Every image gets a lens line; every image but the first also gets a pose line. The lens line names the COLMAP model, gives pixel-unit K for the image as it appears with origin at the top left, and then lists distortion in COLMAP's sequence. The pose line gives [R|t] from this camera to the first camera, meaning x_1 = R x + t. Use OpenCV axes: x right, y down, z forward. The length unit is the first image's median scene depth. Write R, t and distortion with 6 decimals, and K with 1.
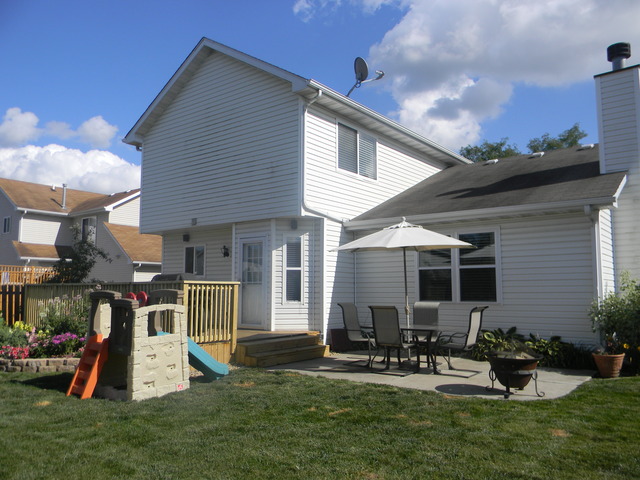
lens RADIAL K [[515.6, 0, 320.0], [0, 515.6, 240.0], [0, 0, 1]] dist [-0.003408, -0.005699]
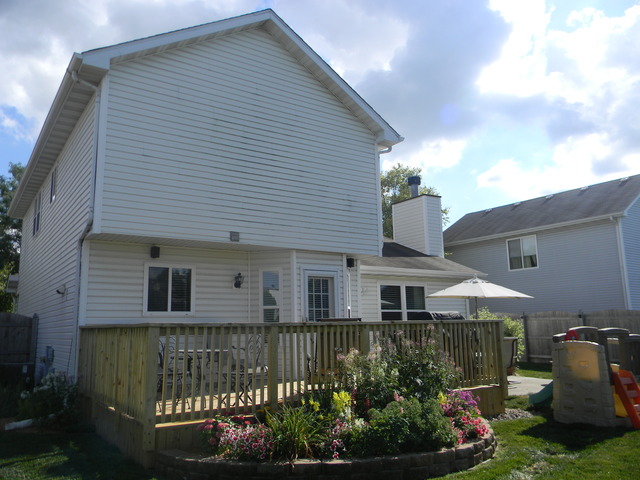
lens RADIAL K [[515.6, 0, 320.0], [0, 515.6, 240.0], [0, 0, 1]] dist [-0.003408, -0.005699]
pose [[0.305136, 0.154477, 0.939696, -0.895741], [-0.074113, 0.987615, -0.138289, 0.060583], [-0.949420, -0.027447, 0.312806, 0.677168]]
